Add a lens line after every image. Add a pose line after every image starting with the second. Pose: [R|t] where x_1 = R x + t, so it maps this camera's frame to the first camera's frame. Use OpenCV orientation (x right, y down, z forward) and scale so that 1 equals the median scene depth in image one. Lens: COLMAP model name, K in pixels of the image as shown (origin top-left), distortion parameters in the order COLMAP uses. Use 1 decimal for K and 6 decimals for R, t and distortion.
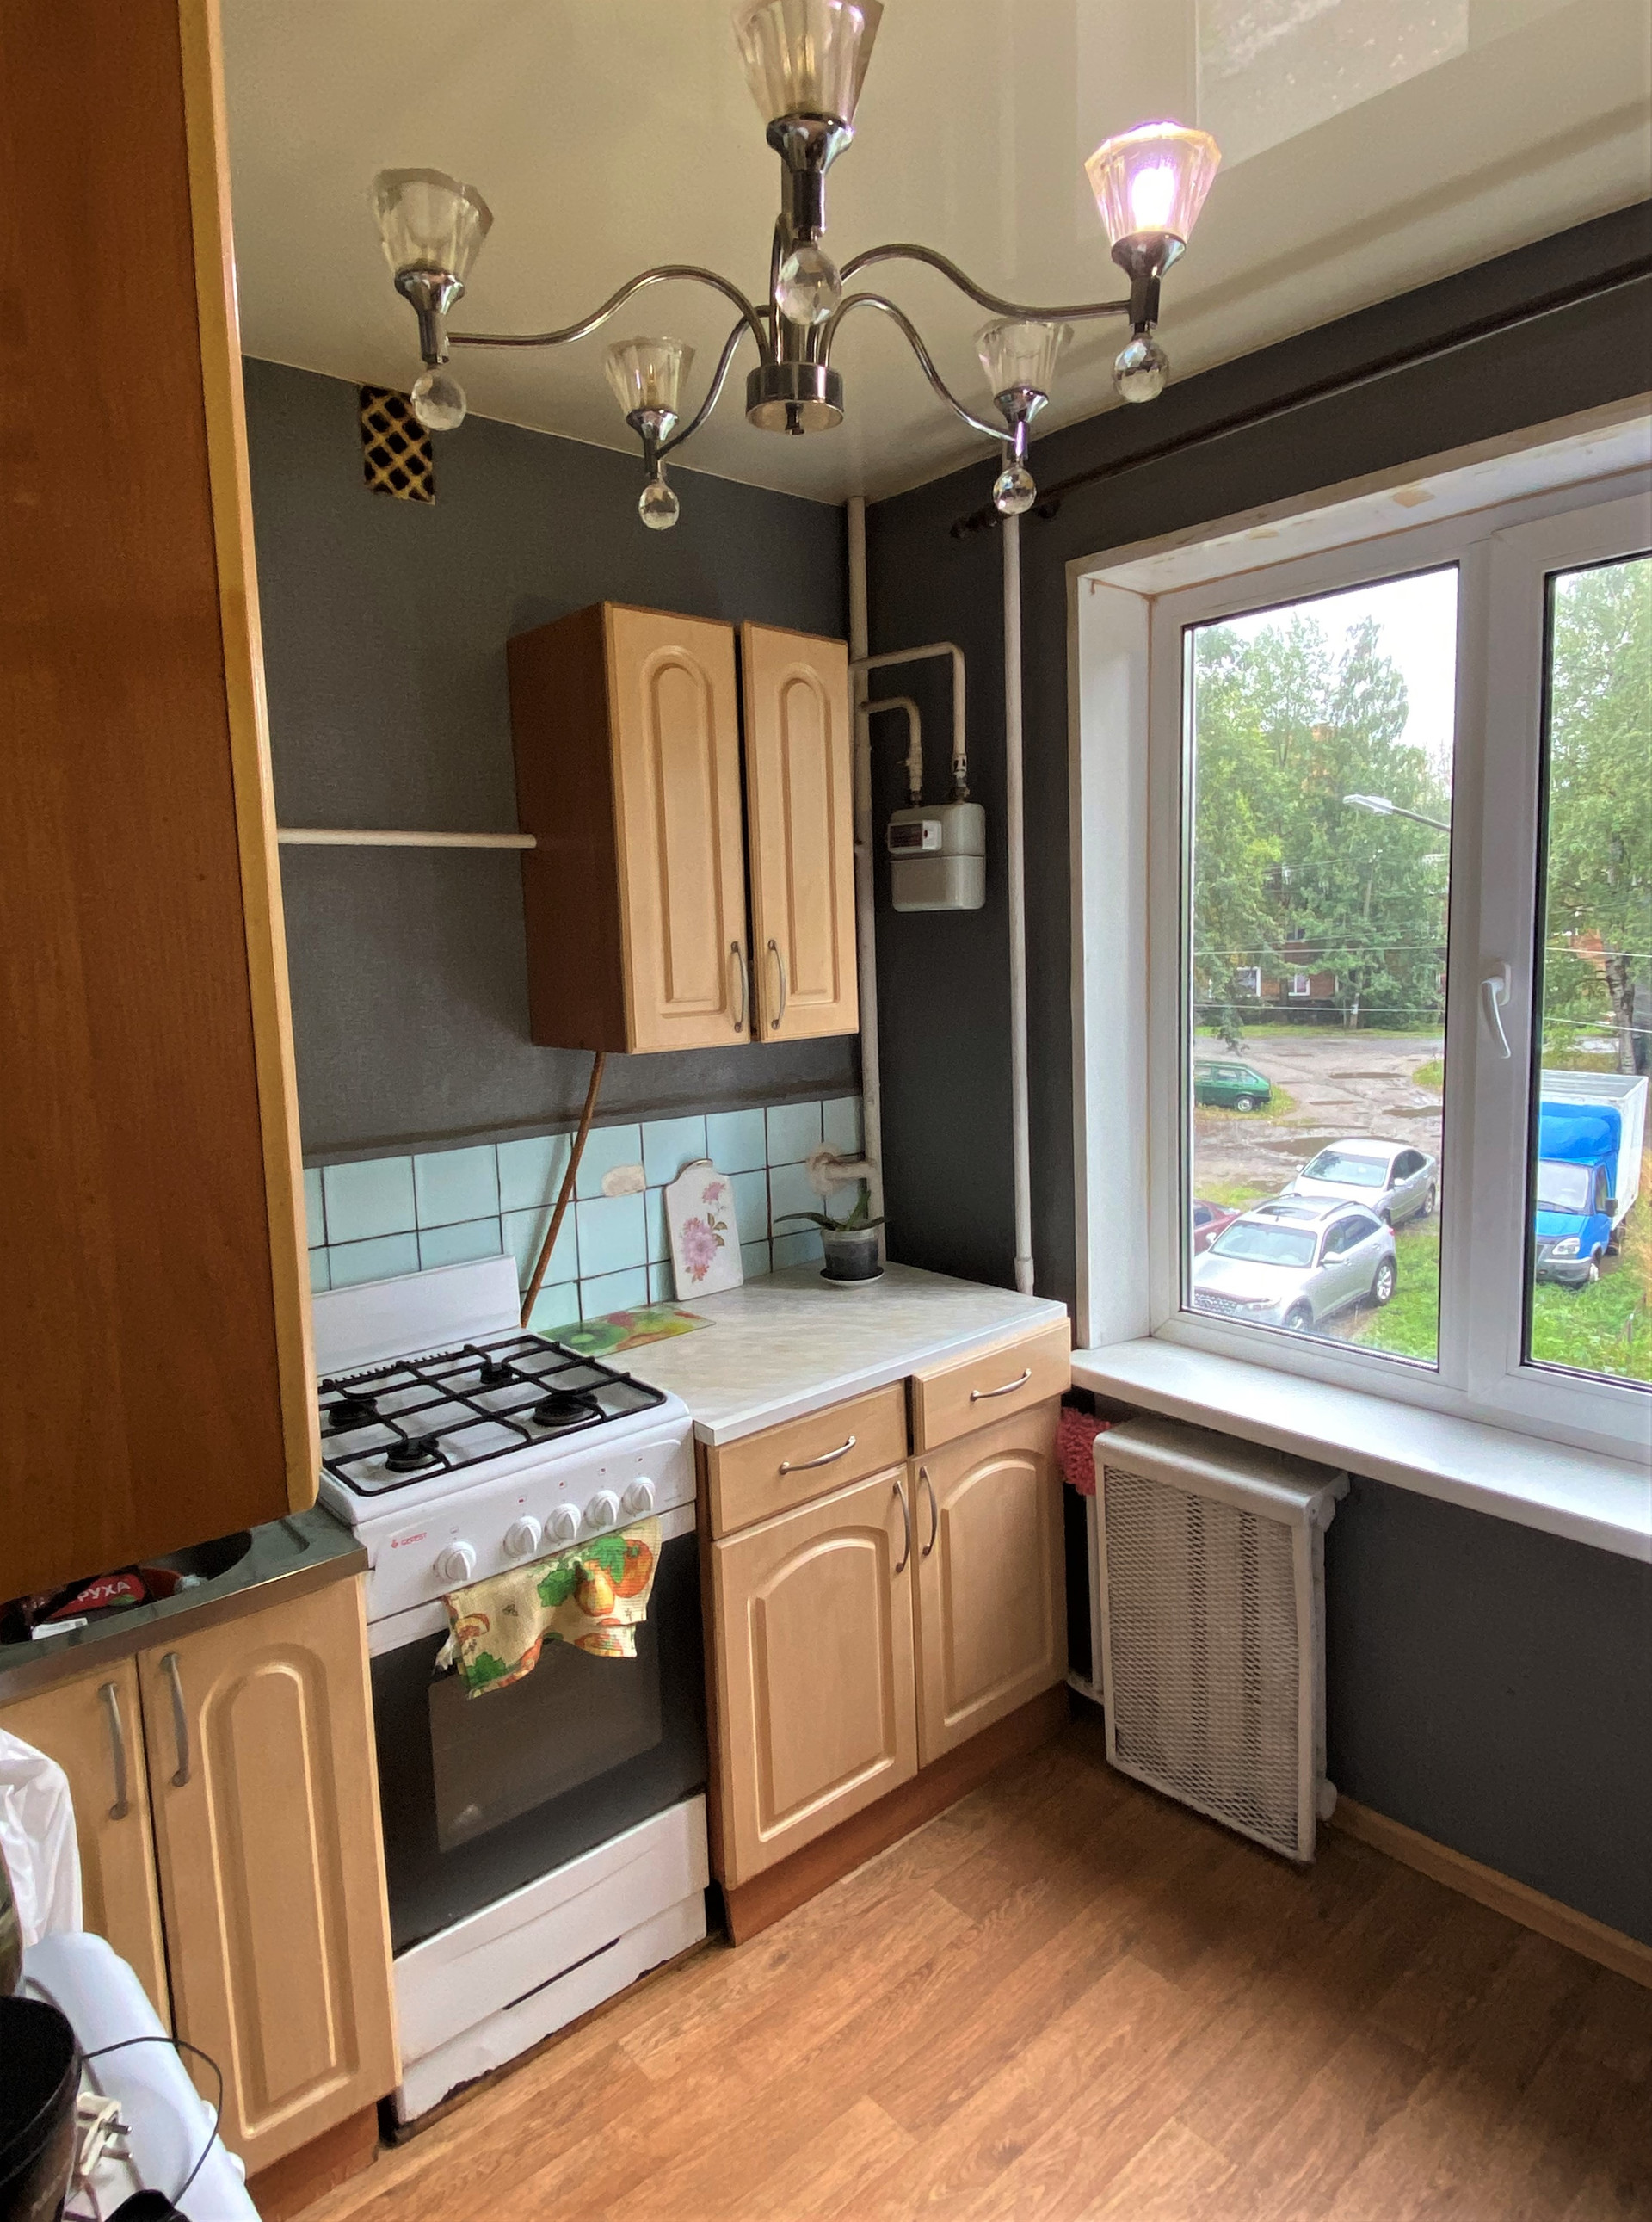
lens RADIAL K [[1302.2, 0, 823.2], [0, 1302.2, 1107.3], [0, 0, 1]] dist [-0.000484, -0.002576]
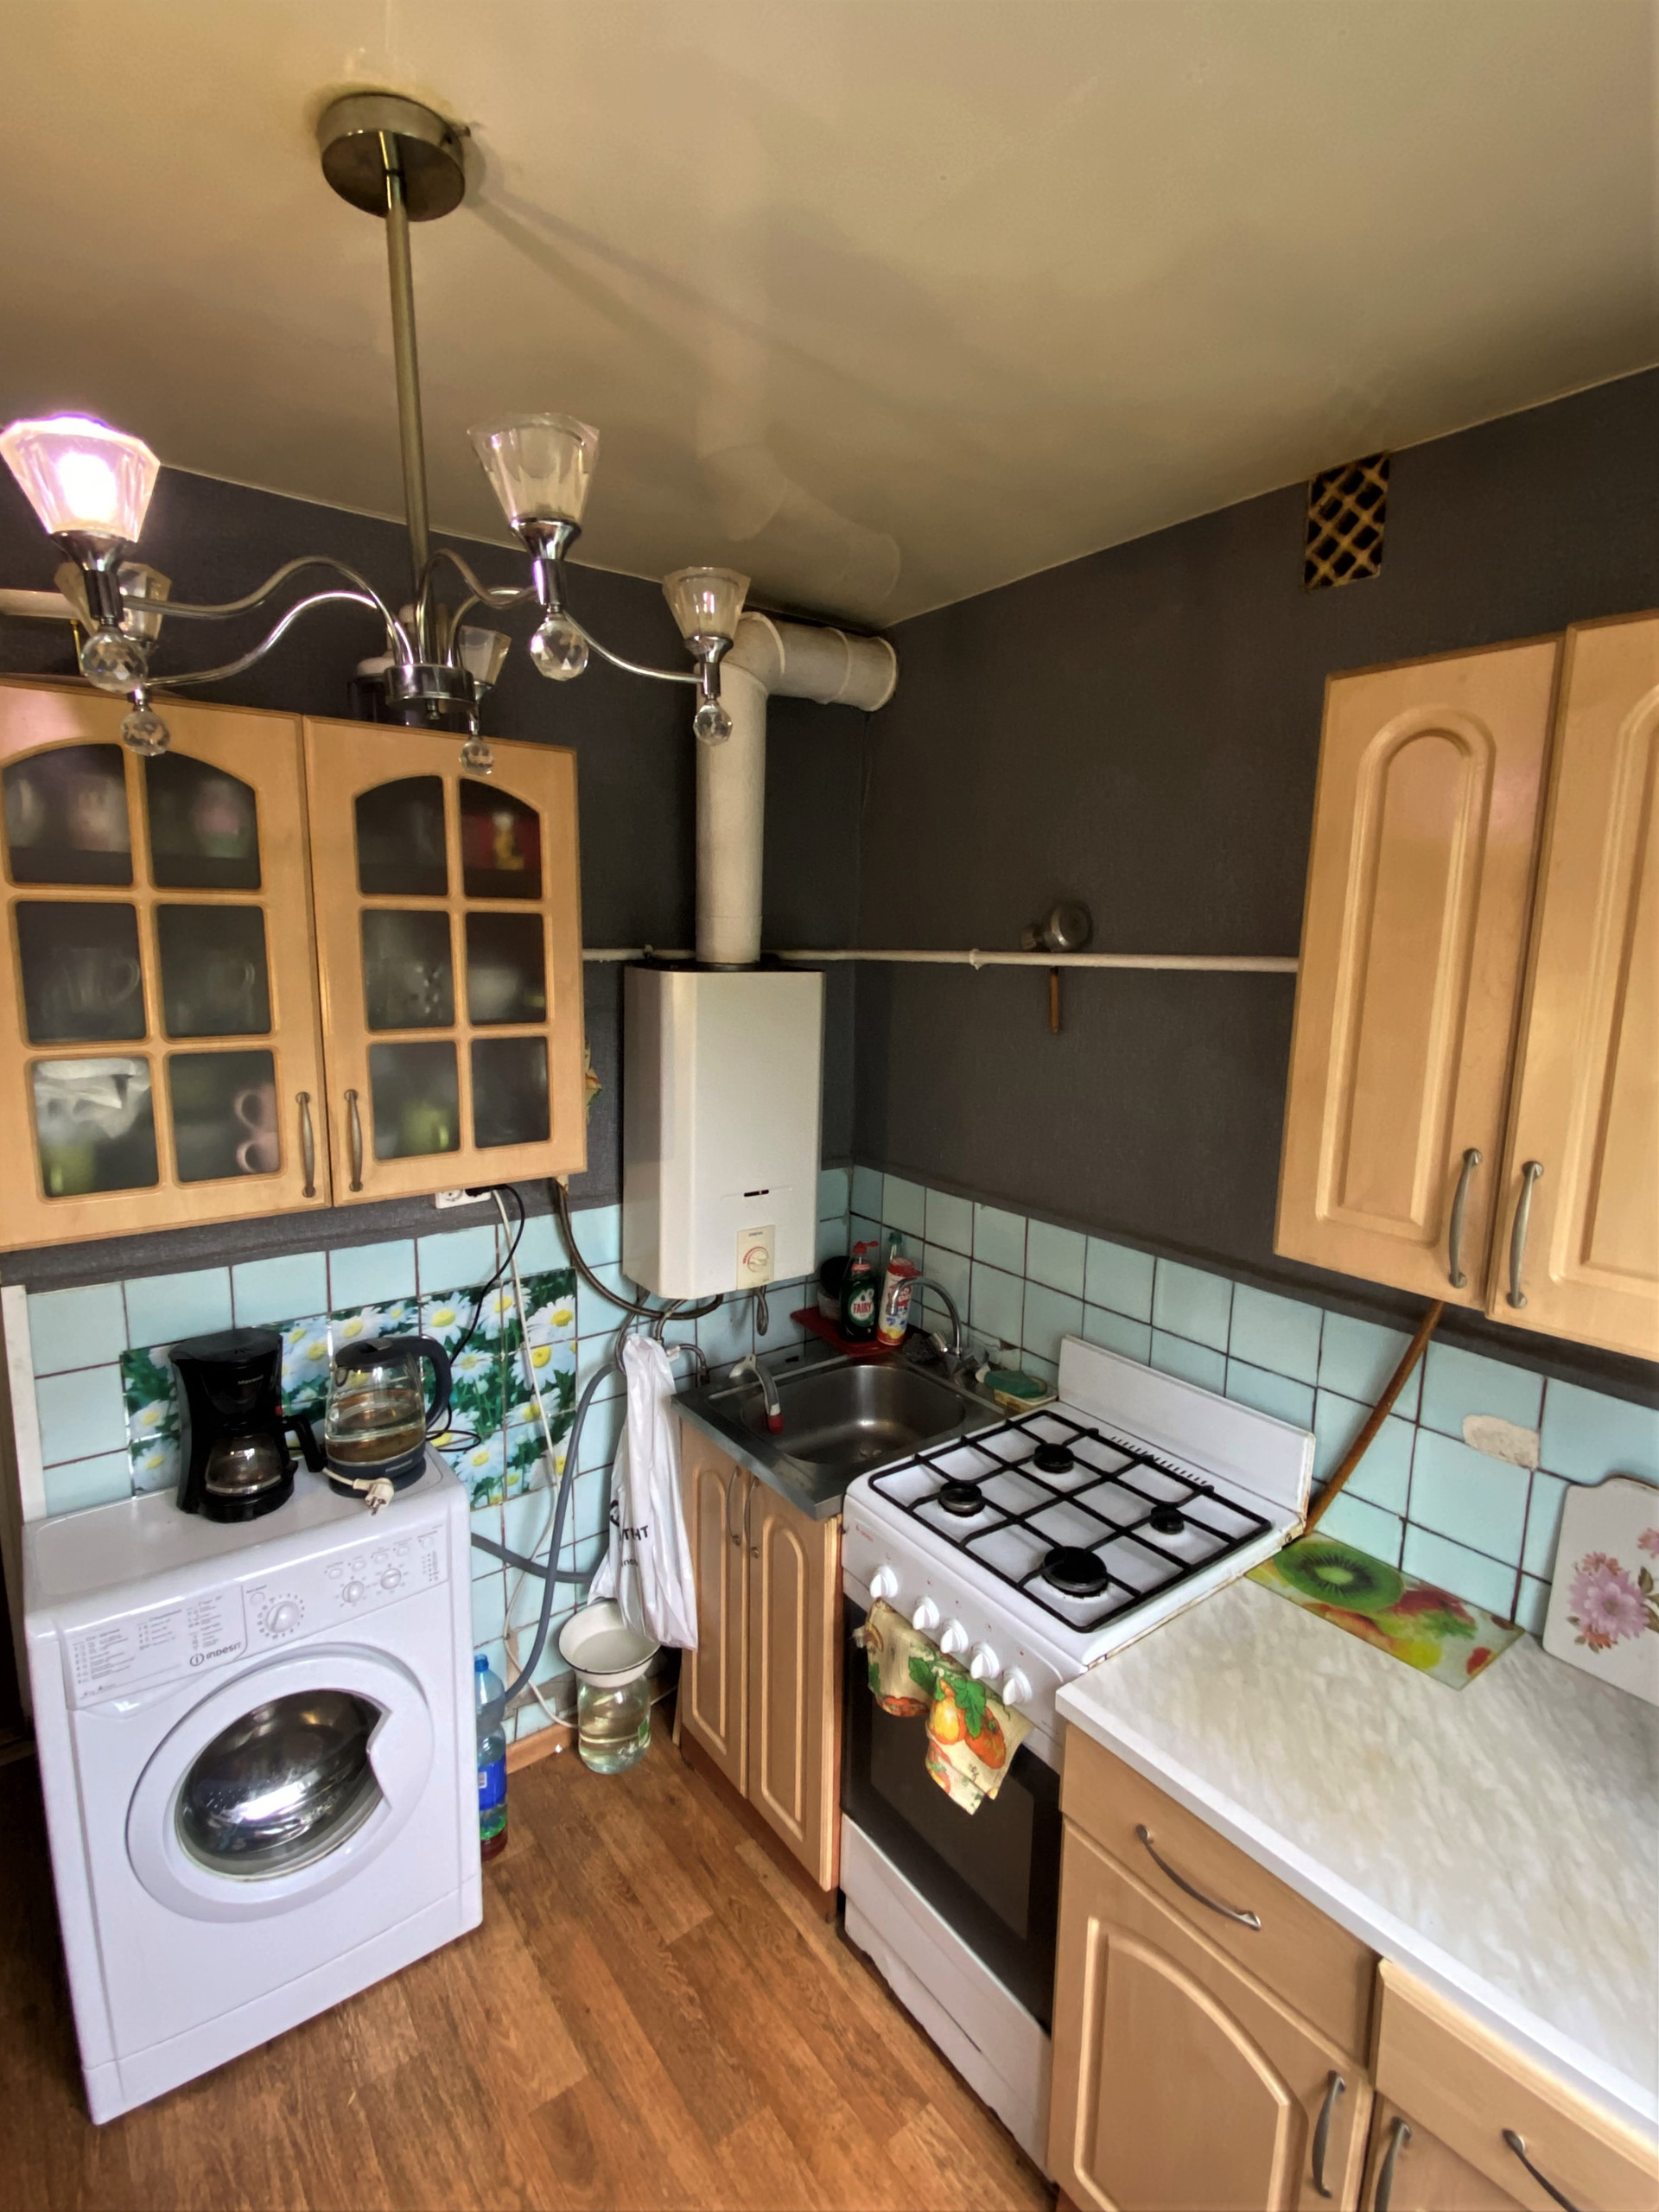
lens RADIAL K [[1060.9, 0, 828.4], [0, 1060.9, 1100.7], [0, 0, 1]] dist [-0.011375, -0.001017]
pose [[-0.088518, 0.190392, -0.977709, 0.478567], [-0.148826, 0.968016, 0.201978, -0.216514], [0.984894, 0.163387, -0.057351, 0.744978]]
